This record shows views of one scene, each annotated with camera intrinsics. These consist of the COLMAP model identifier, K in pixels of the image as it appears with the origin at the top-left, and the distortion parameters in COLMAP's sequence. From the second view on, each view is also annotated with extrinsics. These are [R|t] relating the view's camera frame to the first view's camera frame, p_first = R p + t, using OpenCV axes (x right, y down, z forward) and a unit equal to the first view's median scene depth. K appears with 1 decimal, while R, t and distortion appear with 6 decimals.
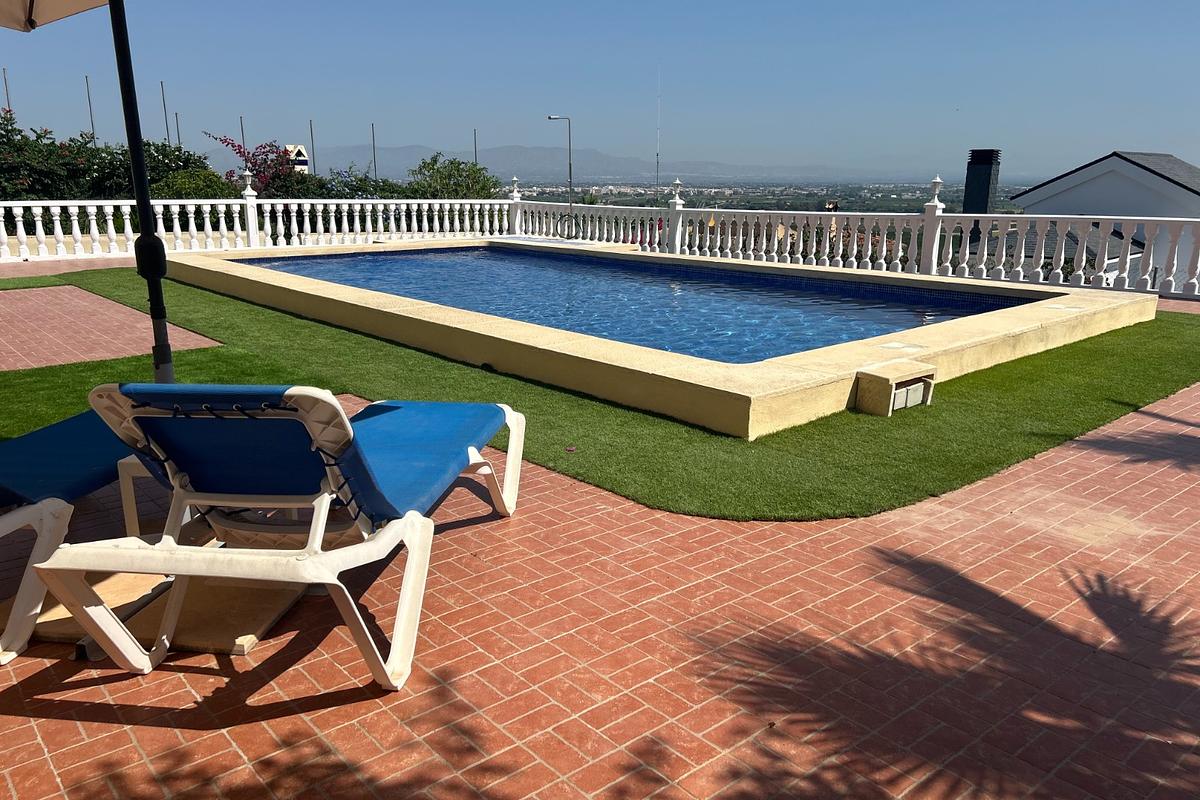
lens RADIAL K [[898.6, 0, 600.0], [0, 898.6, 400.0], [0, 0, 1]] dist [0.055107, -0.004887]
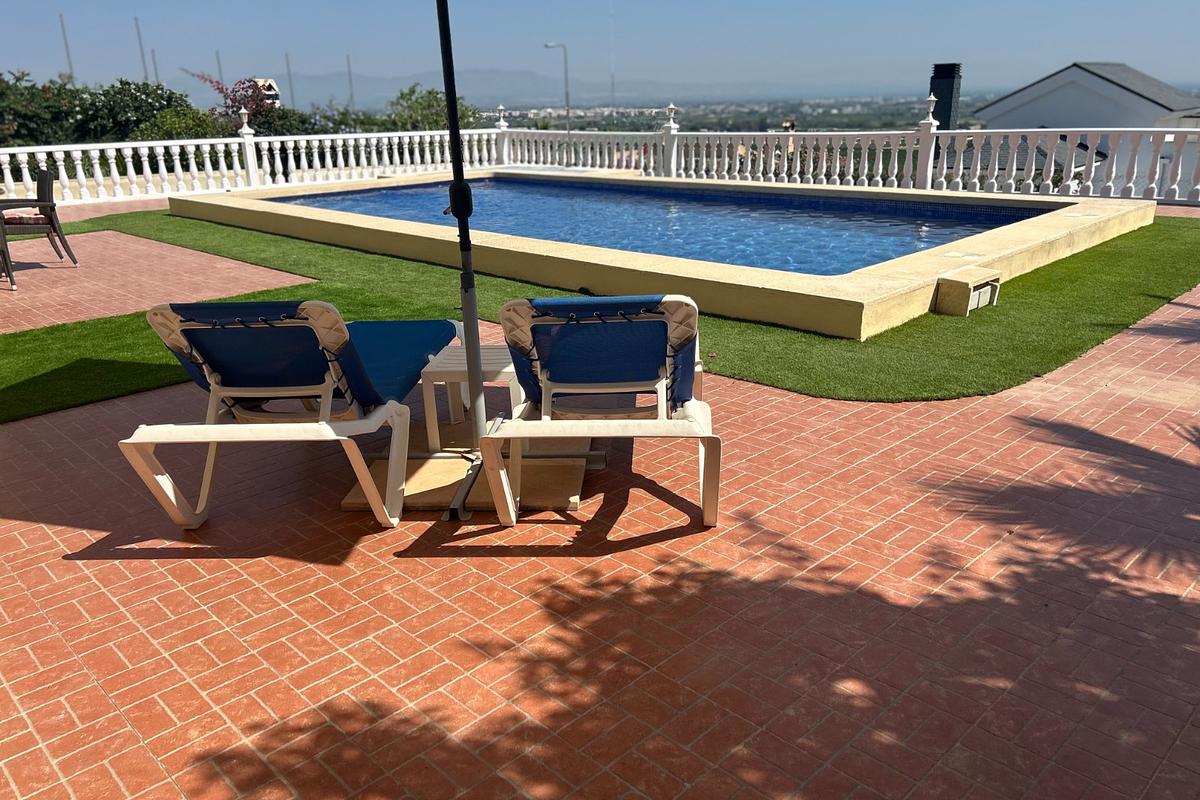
lens RADIAL K [[902.0, 0, 594.2], [0, 902.0, 398.3], [0, 0, 1]] dist [0.033657, 0.004173]
pose [[0.997615, -0.046875, 0.050667, -0.204692], [0.042830, 0.996020, 0.078163, 0.010977], [-0.054129, -0.075806, 0.995652, -0.125753]]
